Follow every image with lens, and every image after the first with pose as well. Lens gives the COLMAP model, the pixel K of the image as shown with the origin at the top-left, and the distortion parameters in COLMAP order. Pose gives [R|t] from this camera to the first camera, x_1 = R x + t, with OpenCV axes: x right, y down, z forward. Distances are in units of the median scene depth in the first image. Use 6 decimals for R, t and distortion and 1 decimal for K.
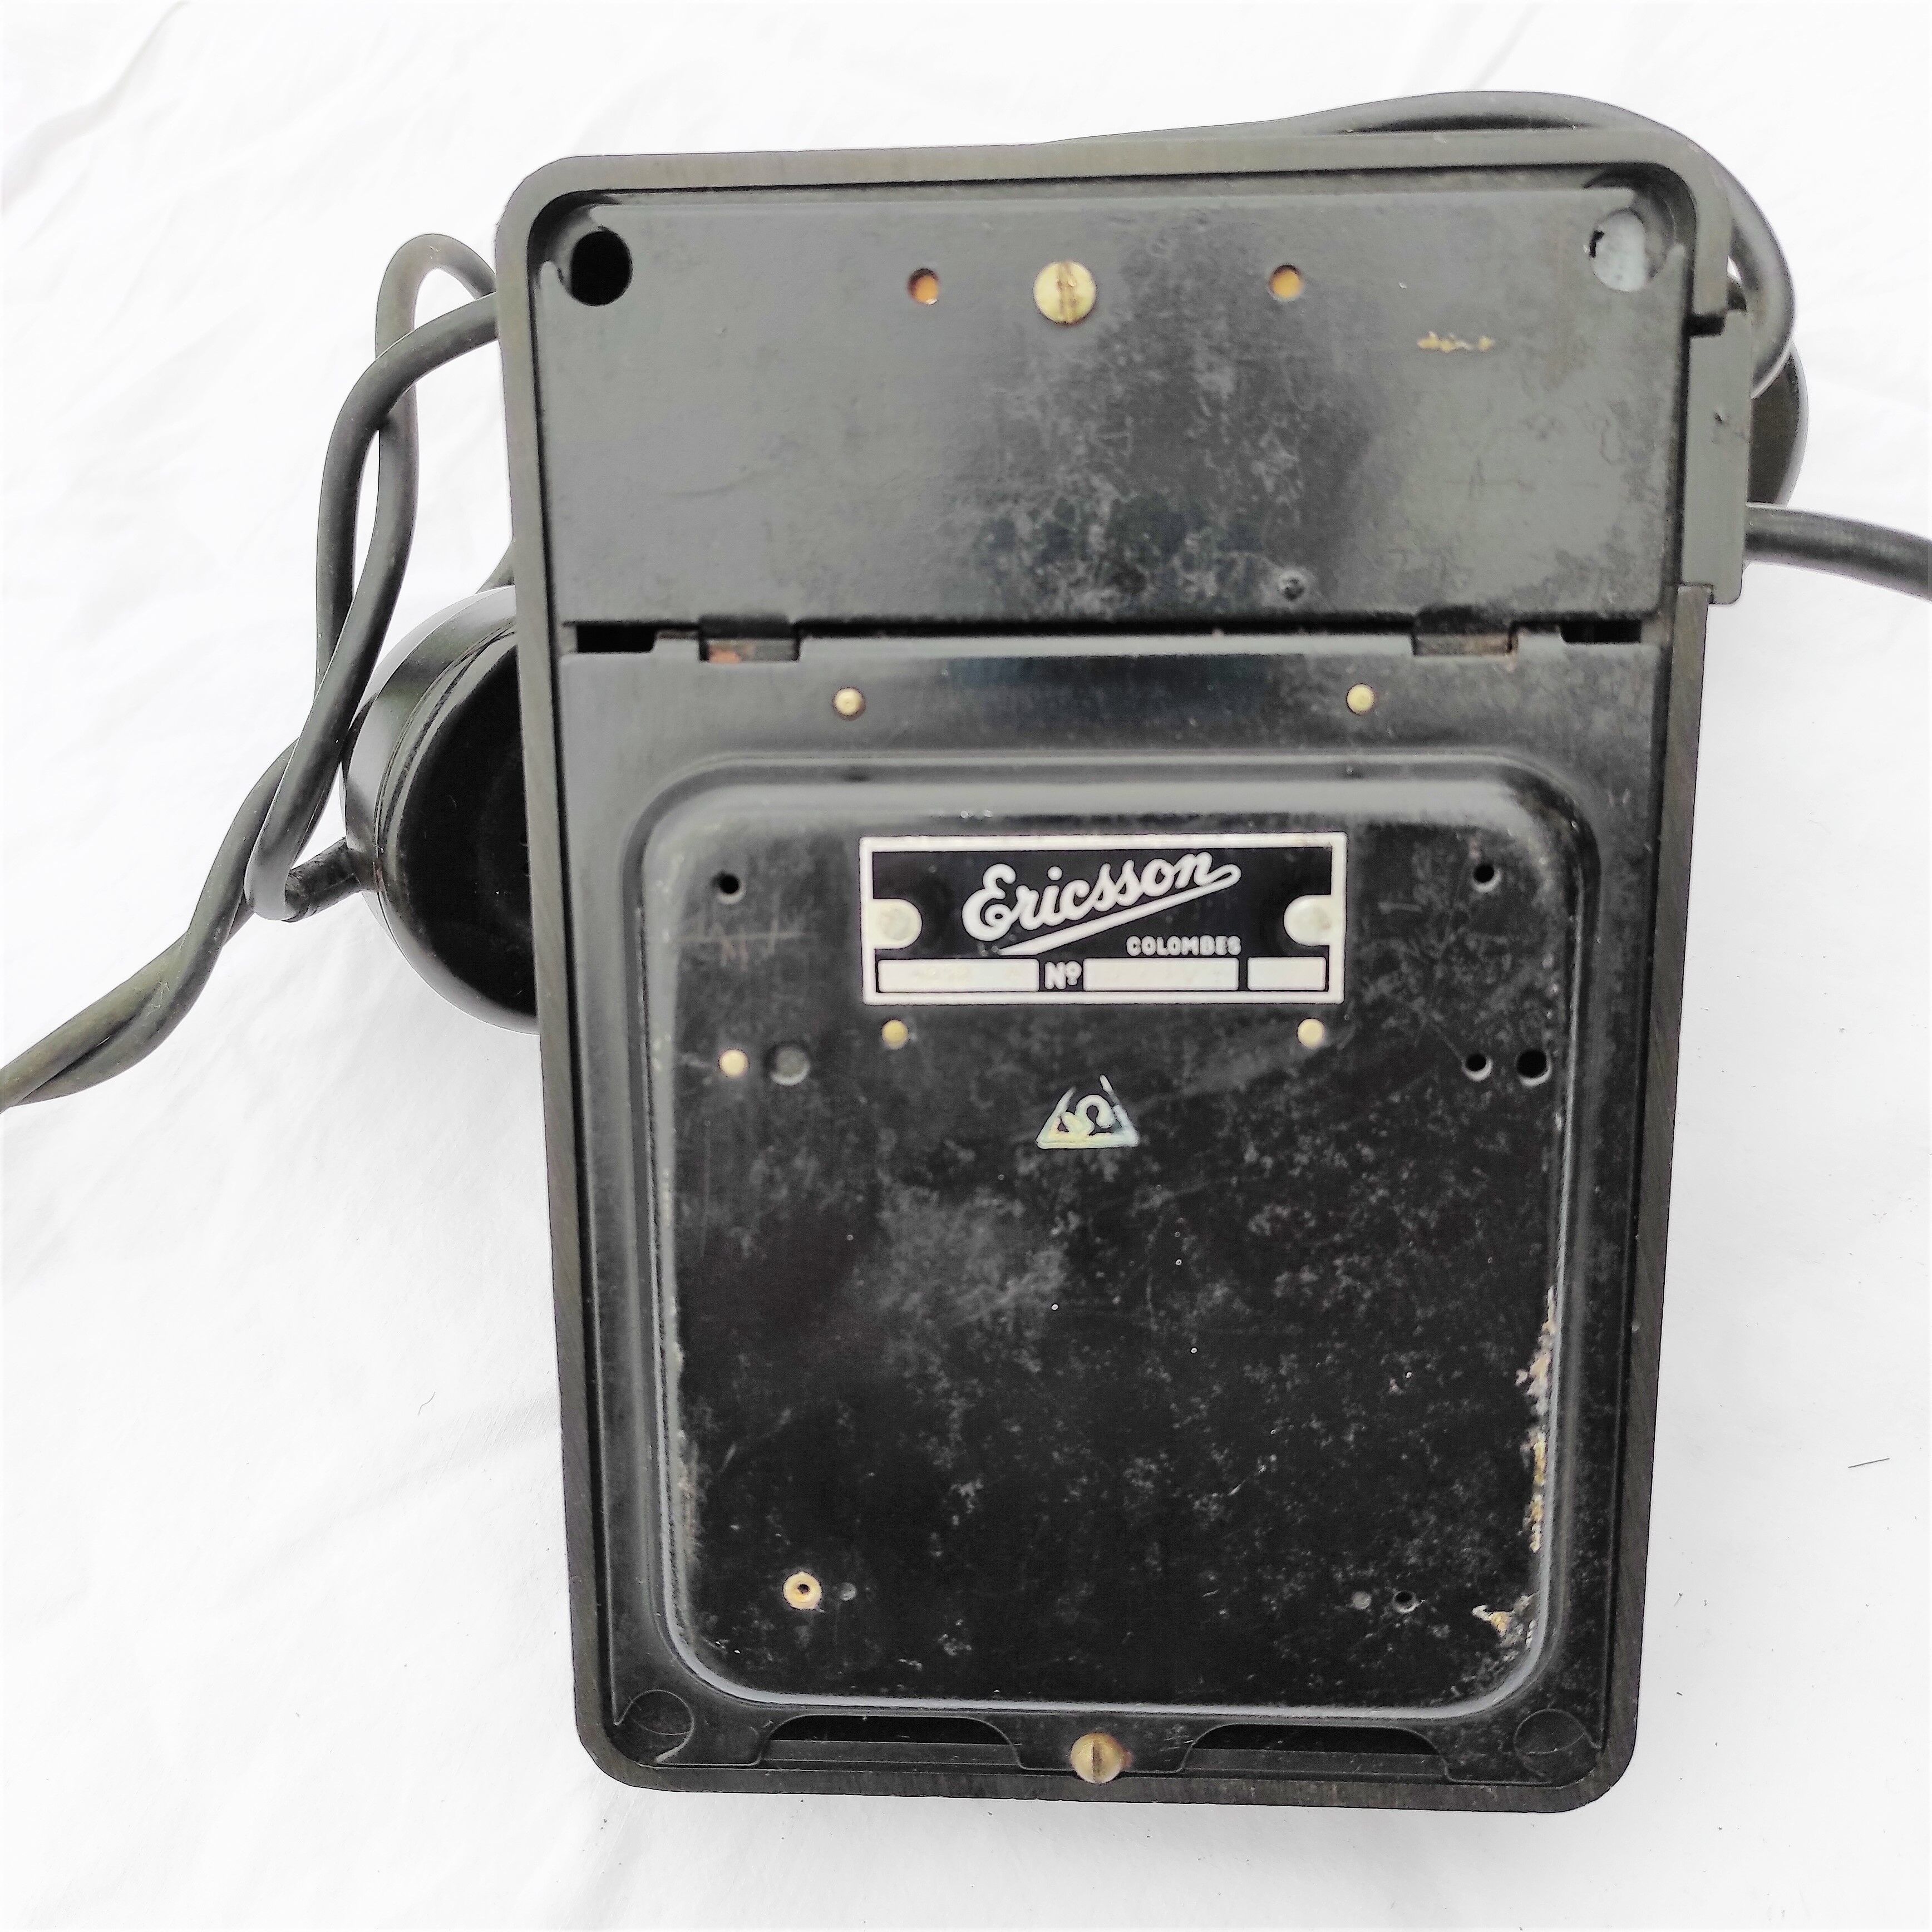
lens RADIAL K [[1887.7, 0, 968.7], [0, 1887.7, 965.2], [0, 0, 1]] dist [0.002028, 0.000000]
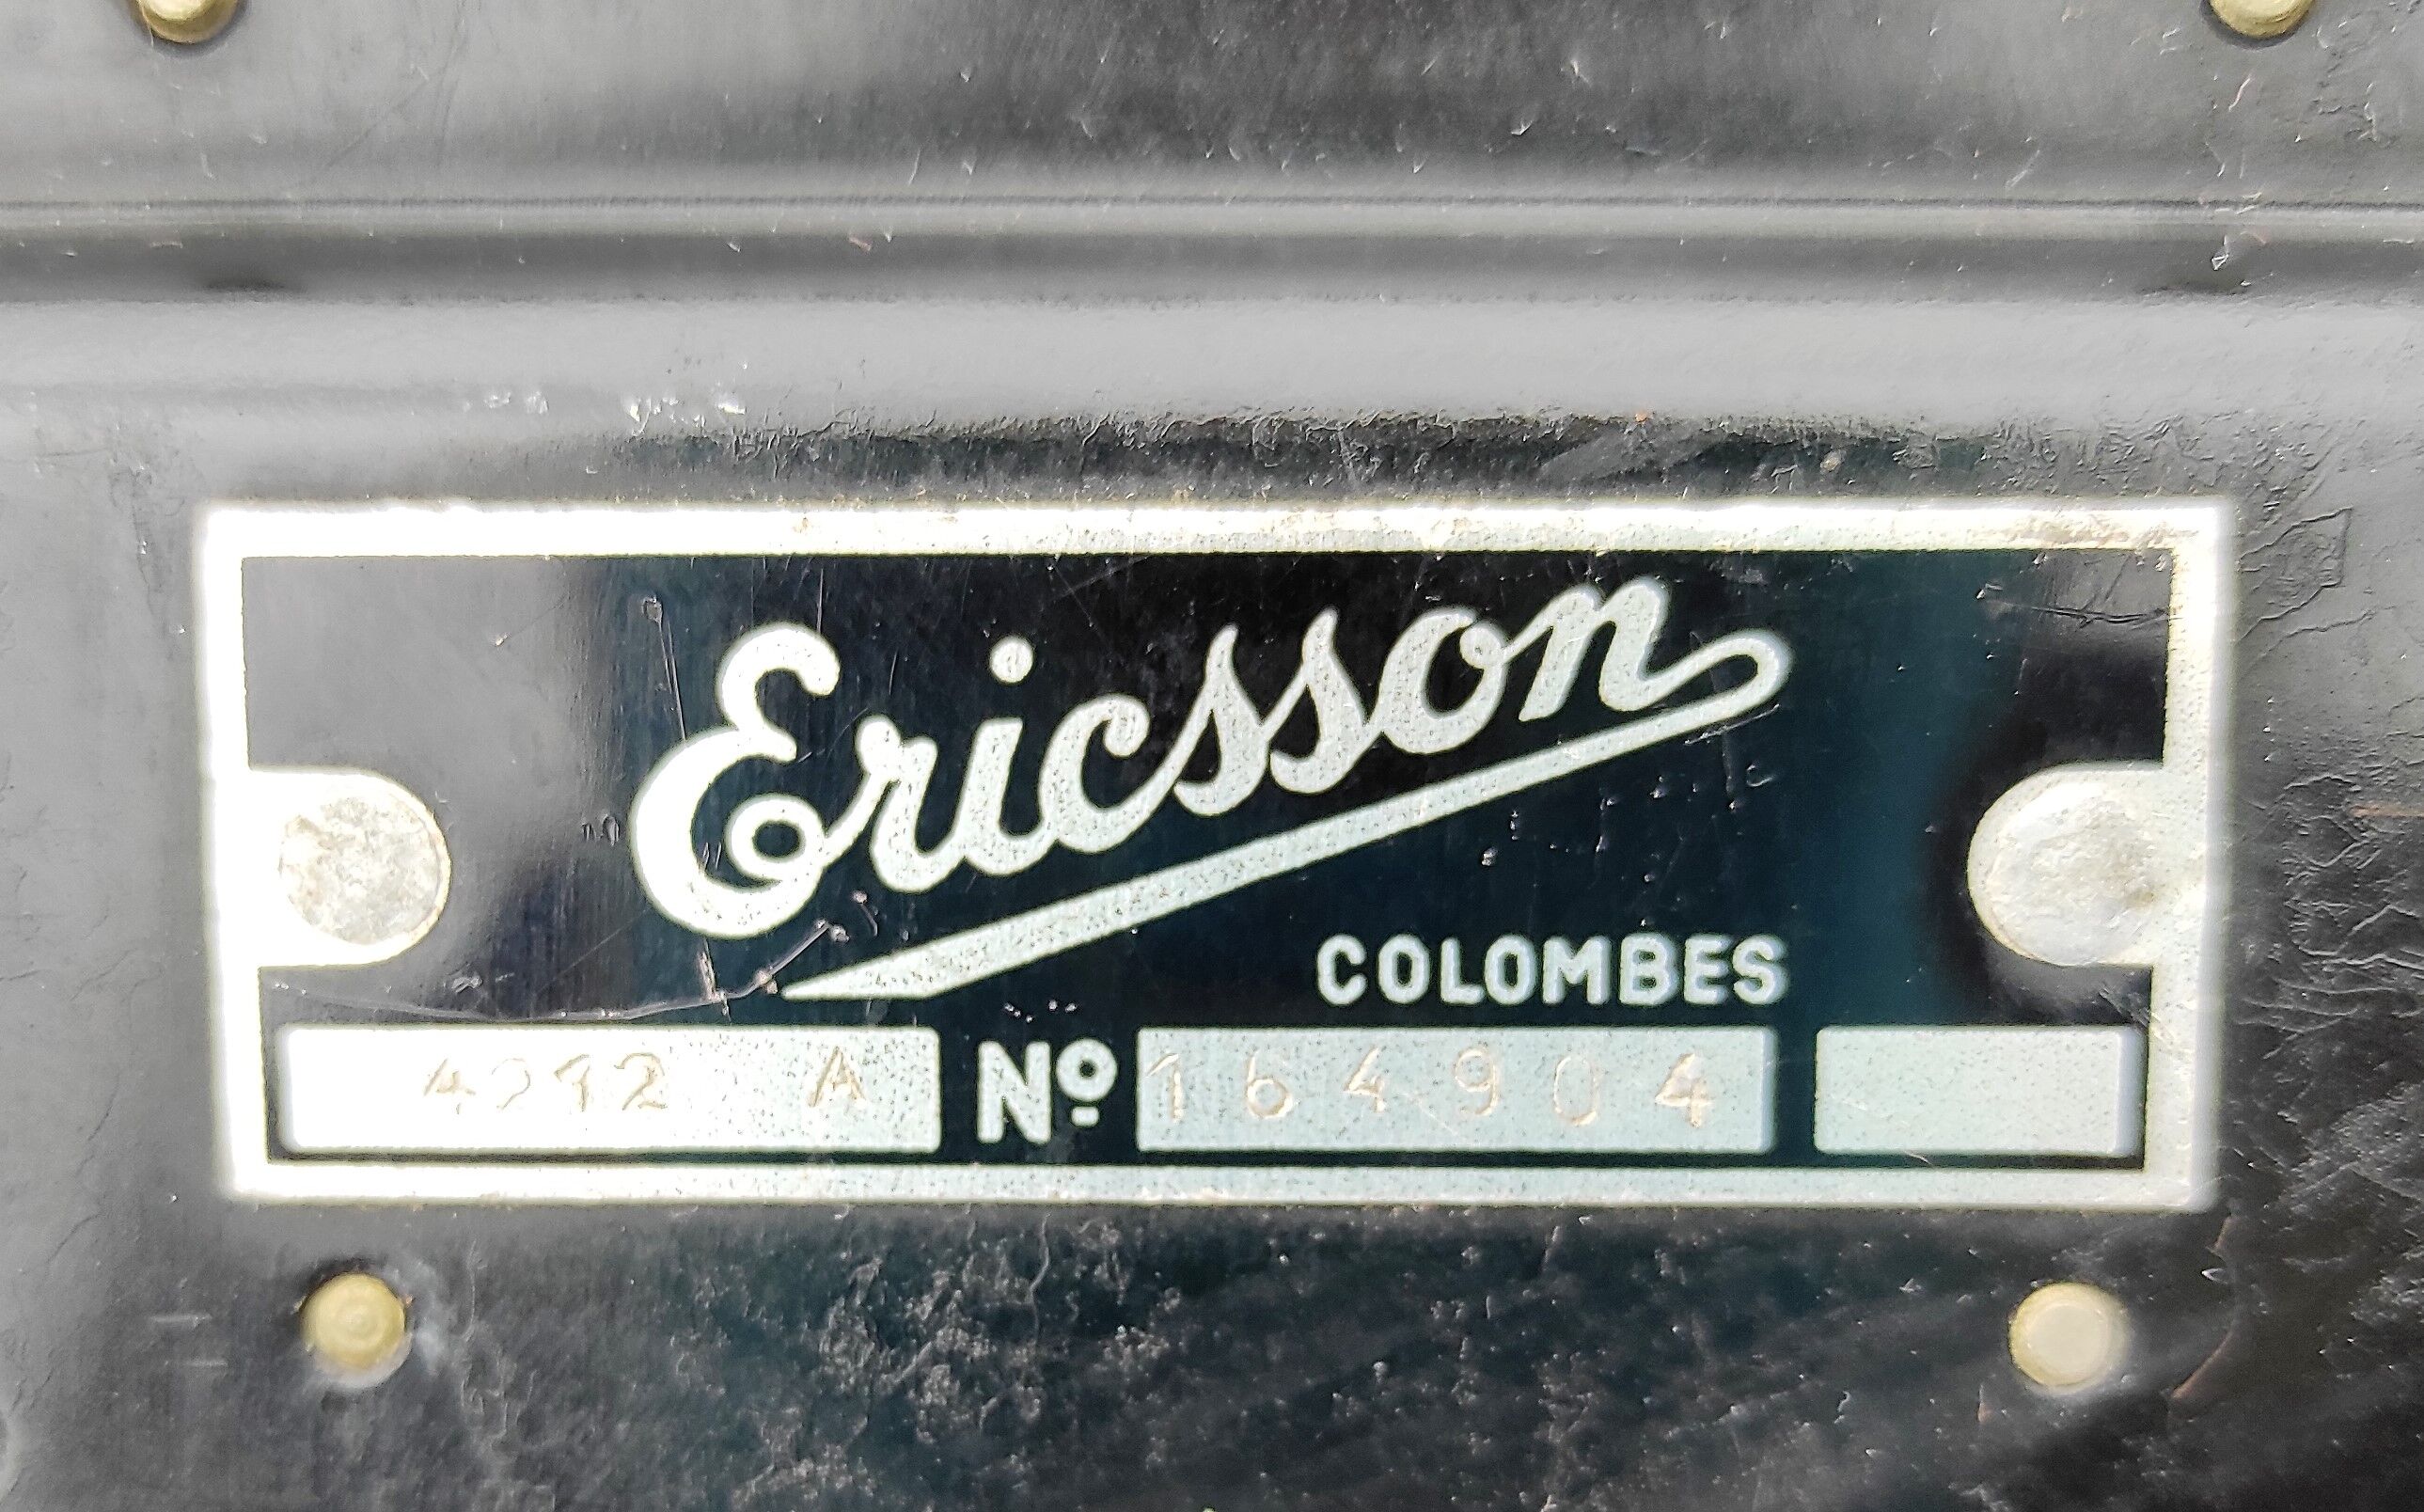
lens RADIAL K [[1782.6, 0, 1218.3], [0, 1782.6, 760.7], [0, 0, 1]] dist [0.006855, 0.002988]
pose [[0.997841, 0.015027, 0.063929, 0.057161], [-0.006247, 0.990774, -0.135383, -0.005786], [-0.065374, 0.134692, 0.988729, 0.774282]]
